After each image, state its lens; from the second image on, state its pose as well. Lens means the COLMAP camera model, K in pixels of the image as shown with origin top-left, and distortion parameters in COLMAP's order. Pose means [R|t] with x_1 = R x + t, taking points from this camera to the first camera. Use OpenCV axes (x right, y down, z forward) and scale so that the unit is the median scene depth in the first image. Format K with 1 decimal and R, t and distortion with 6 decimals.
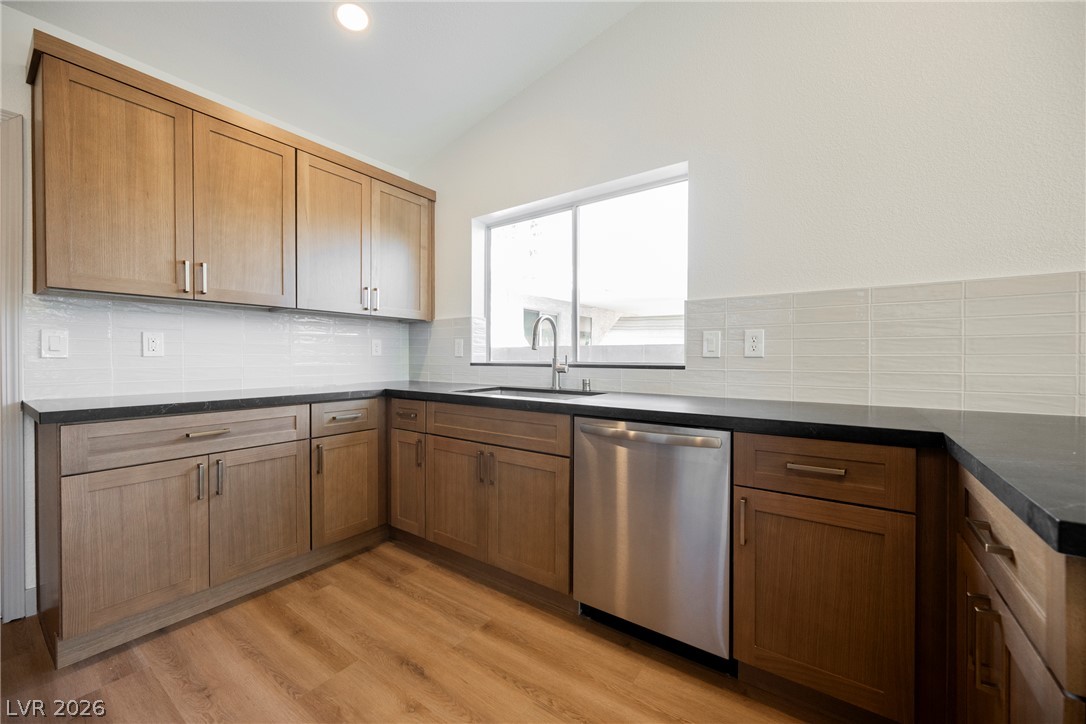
lens RADIAL K [[421.3, 0, 543.0], [0, 421.3, 362.0], [0, 0, 1]] dist [-0.001663, -0.000241]
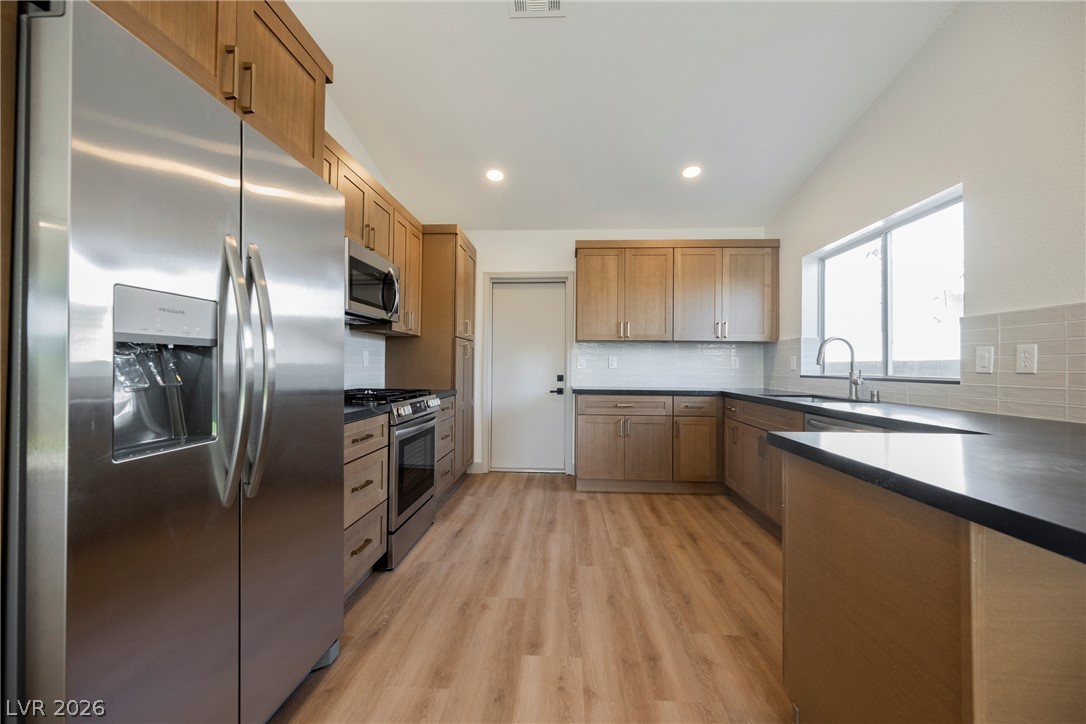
lens RADIAL K [[409.4, 0, 543.0], [0, 409.4, 362.0], [0, 0, 1]] dist [-0.000917, -0.000129]
pose [[0.535314, -0.006822, -0.844626, 0.576557], [-0.017637, 0.999659, -0.019252, 0.000073], [0.844469, 0.025202, 0.535011, -0.357577]]
